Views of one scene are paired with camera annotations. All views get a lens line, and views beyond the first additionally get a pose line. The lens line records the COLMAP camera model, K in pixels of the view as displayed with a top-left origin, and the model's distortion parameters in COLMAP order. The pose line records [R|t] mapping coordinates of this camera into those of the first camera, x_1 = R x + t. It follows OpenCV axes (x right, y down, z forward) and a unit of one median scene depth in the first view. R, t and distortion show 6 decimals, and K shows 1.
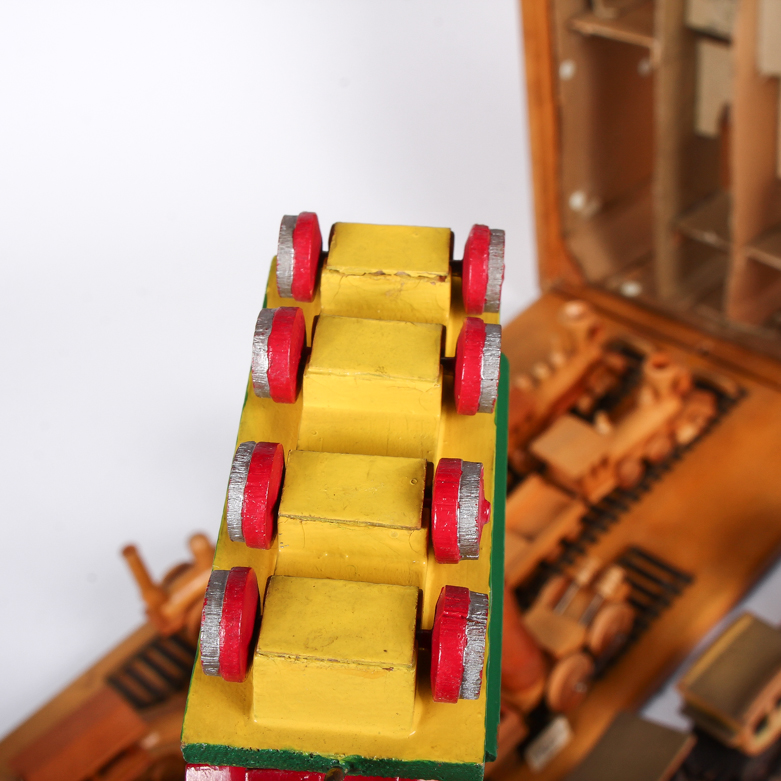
lens RADIAL K [[1312.4, 0, 390.5], [0, 1312.4, 390.5], [0, 0, 1]] dist [-0.104784, 0.093291]
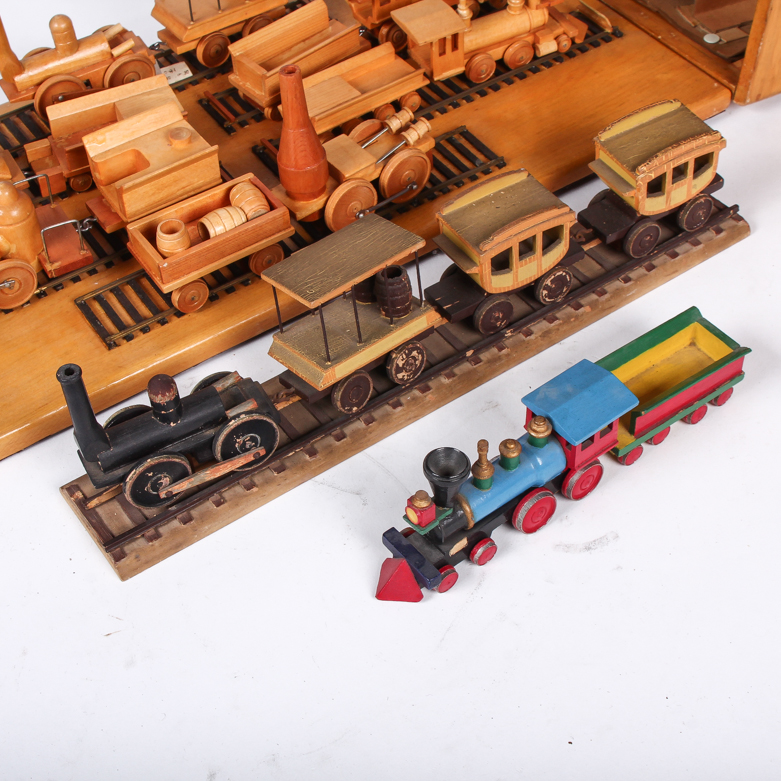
lens RADIAL K [[1312.4, 0, 390.5], [0, 1312.4, 390.5], [0, 0, 1]] dist [-0.104784, 0.093291]
pose [[0.971348, 0.237563, -0.006779, 0.177431], [-0.234300, 0.962007, 0.140167, 0.179121], [0.039820, -0.134563, 0.990105, -0.062849]]
